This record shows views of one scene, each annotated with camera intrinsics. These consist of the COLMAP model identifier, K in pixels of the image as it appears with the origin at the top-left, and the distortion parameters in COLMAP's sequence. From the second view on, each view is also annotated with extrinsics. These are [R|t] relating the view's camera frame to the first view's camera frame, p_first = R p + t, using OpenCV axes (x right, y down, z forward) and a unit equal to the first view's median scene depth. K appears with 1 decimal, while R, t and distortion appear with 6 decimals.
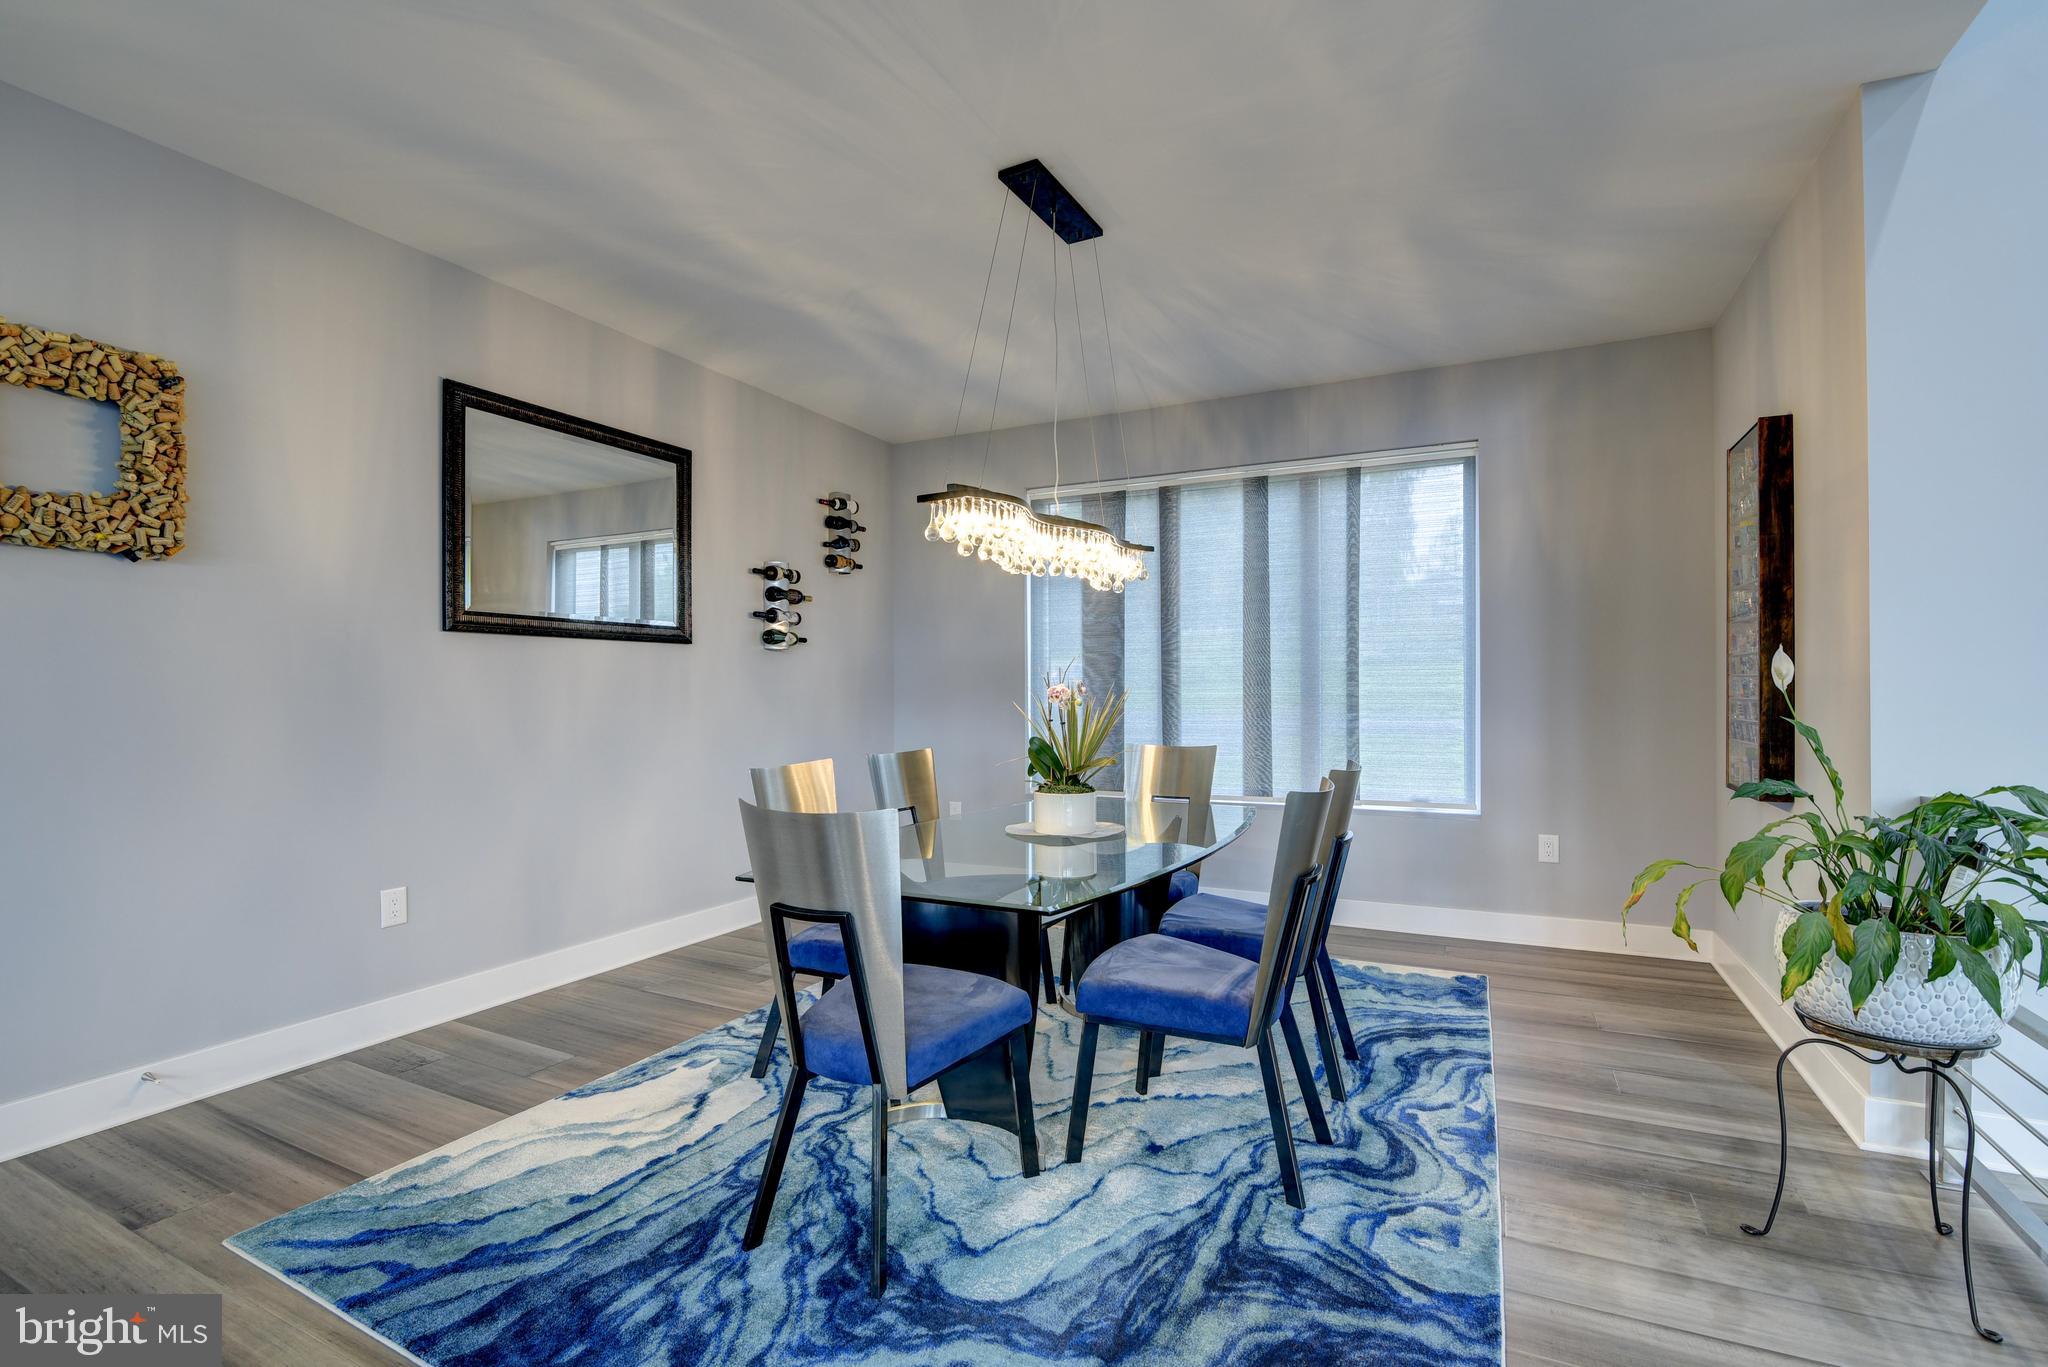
lens RADIAL K [[933.2, 0, 1026.2], [0, 933.2, 692.8], [0, 0, 1]] dist [-0.021224, 0.002109]
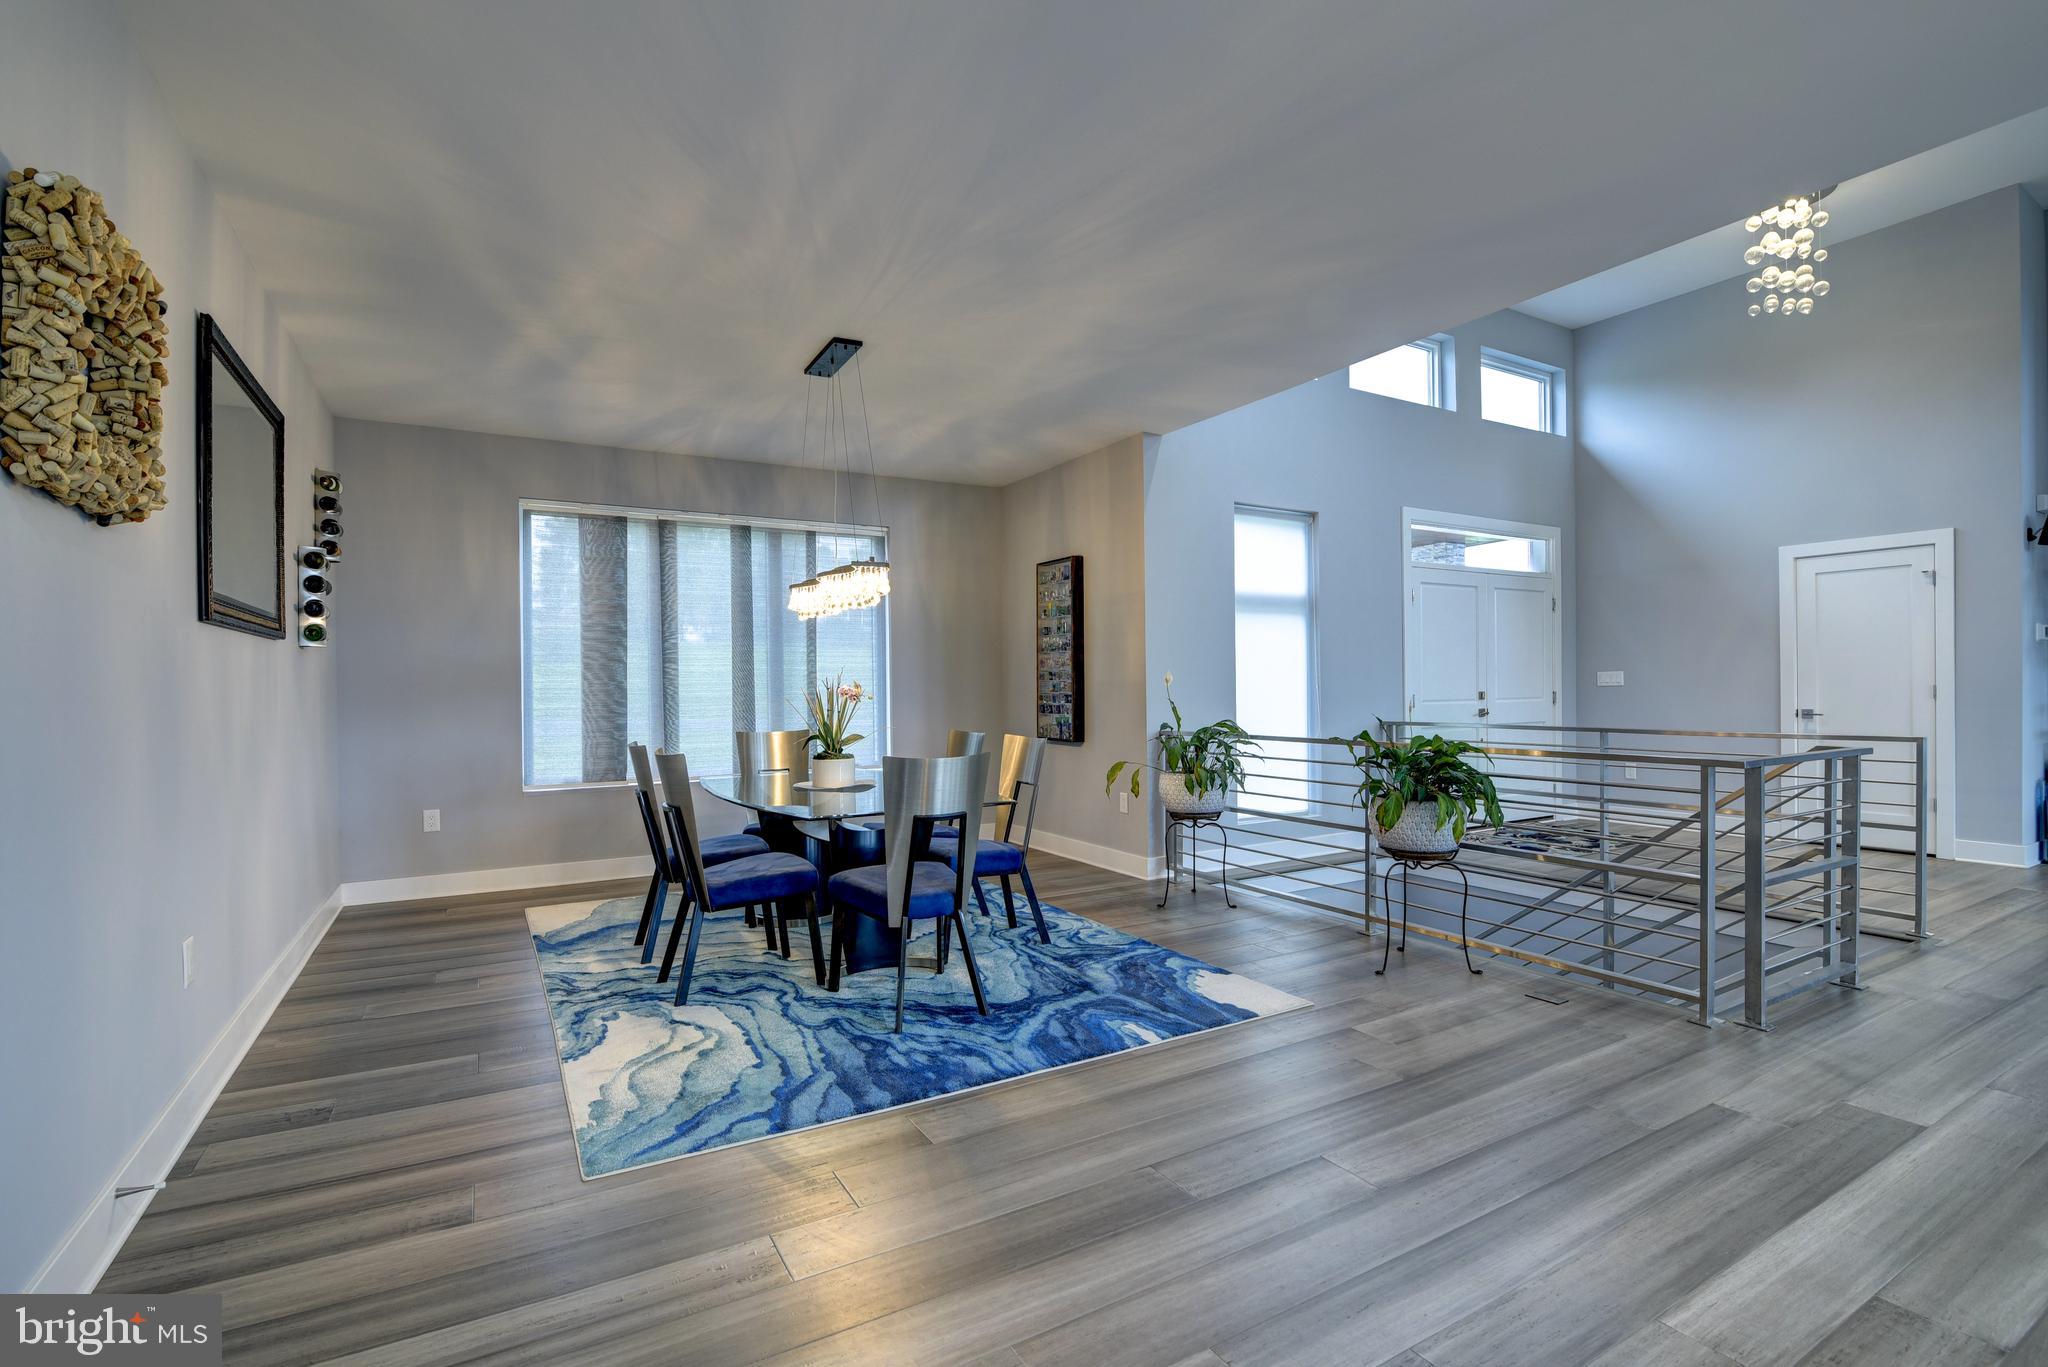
lens RADIAL K [[933.2, 0, 1020.5], [0, 933.2, 692.9], [0, 0, 1]] dist [-0.021224, 0.002109]
pose [[0.553356, -0.007495, 0.832911, -1.129863], [0.010164, 0.999946, 0.002245, 0.002526], [-0.832883, 0.007223, 0.553402, -0.062531]]
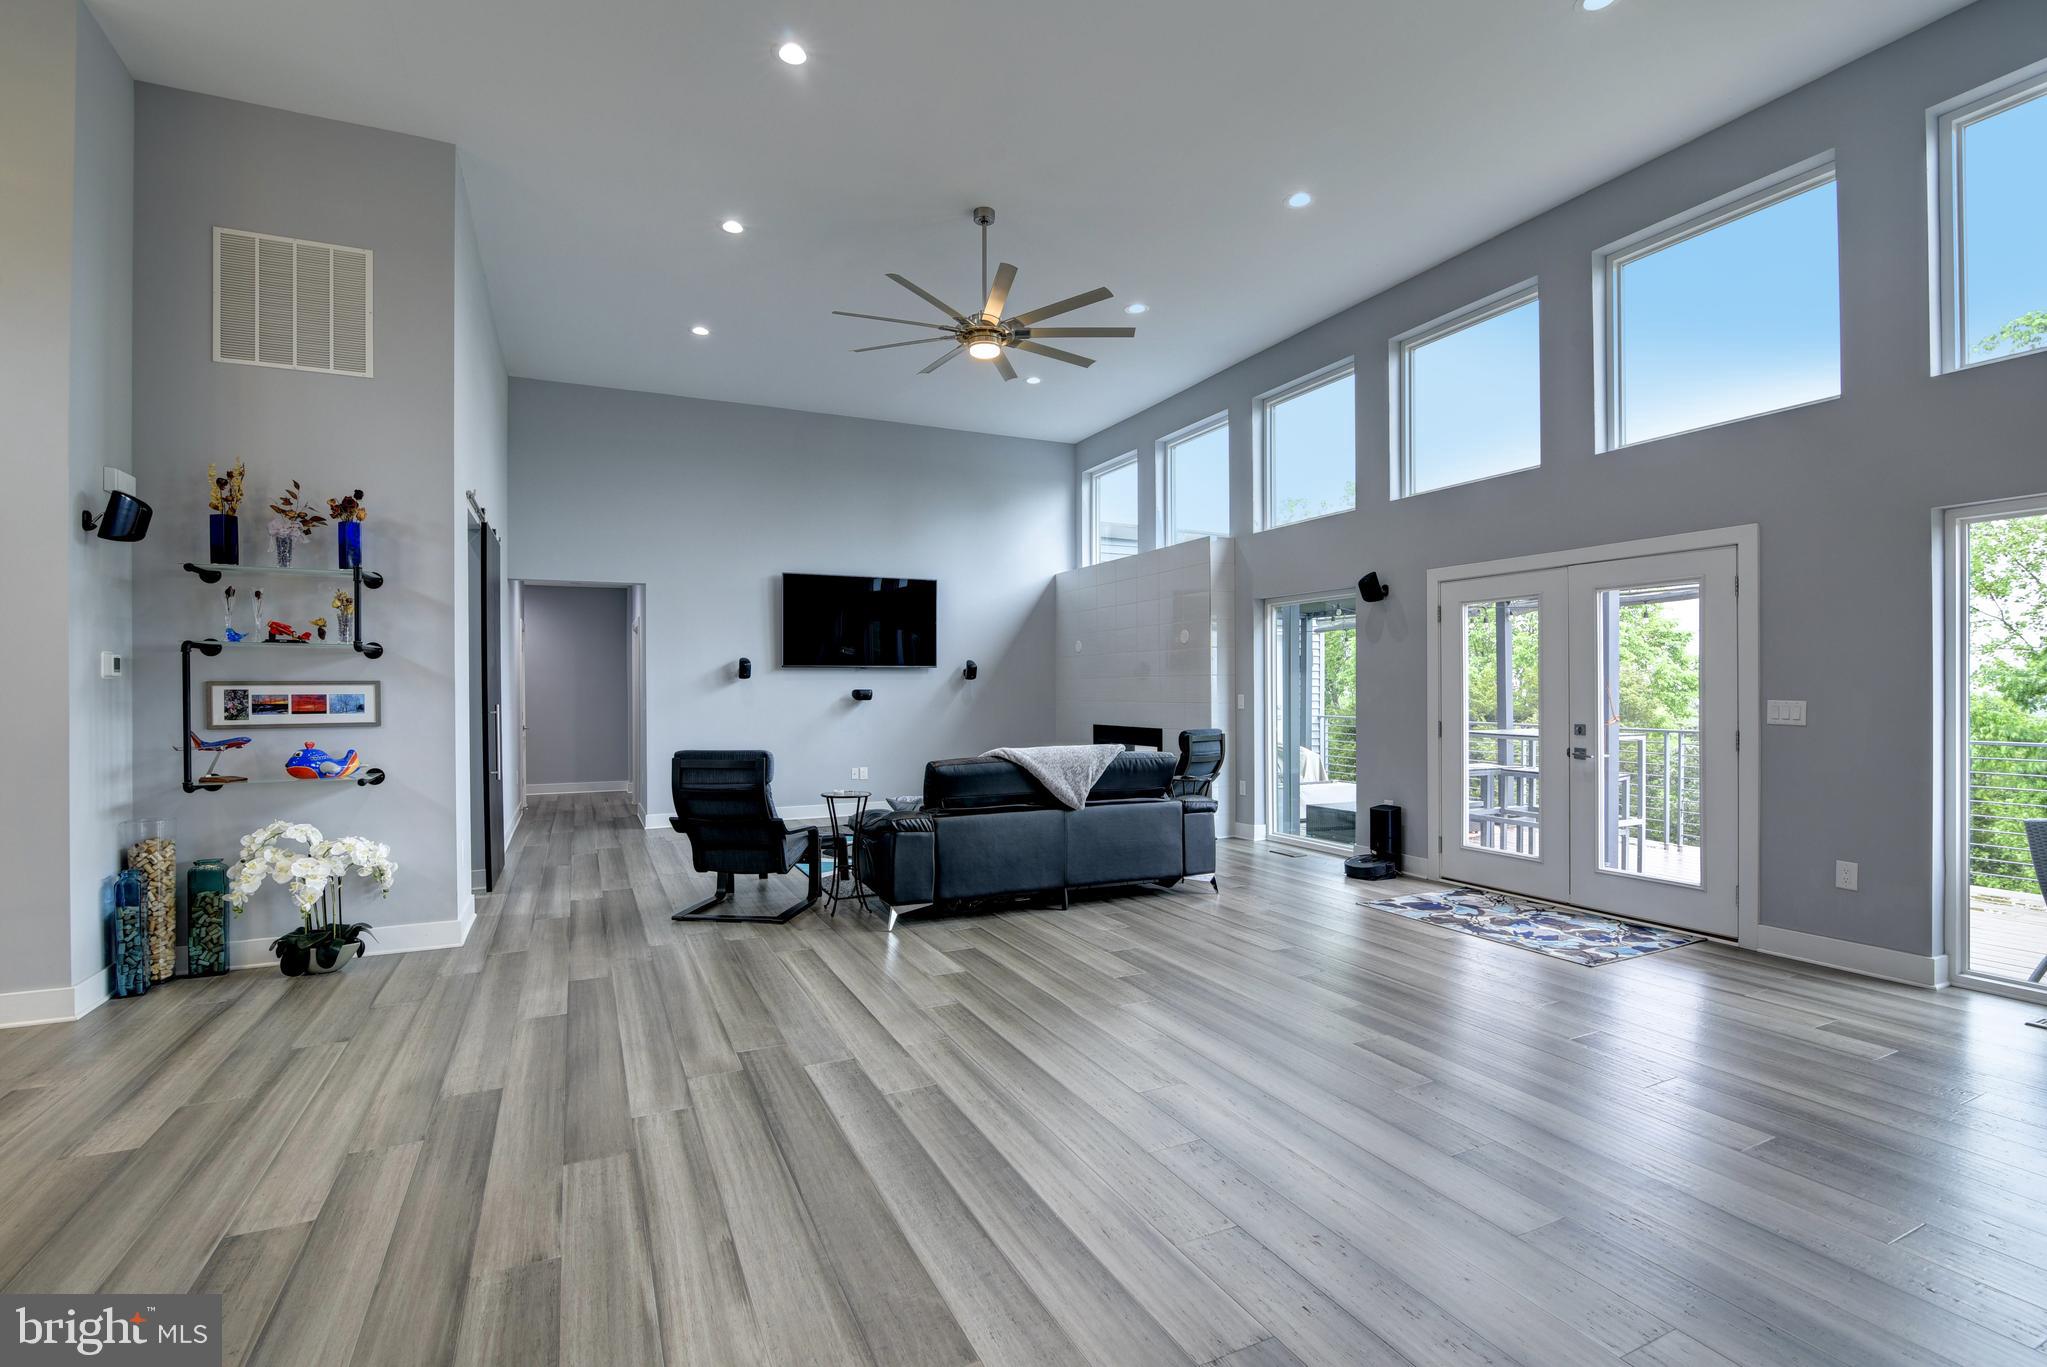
lens RADIAL K [[932.7, 0, 1024.8], [0, 932.7, 692.8], [0, 0, 1]] dist [-0.021224, 0.002109]
pose [[-0.789506, 0.005605, 0.613718, -0.100349], [0.008738, 0.999960, 0.002109, -0.056185], [-0.613681, 0.007028, -0.789523, -0.620208]]
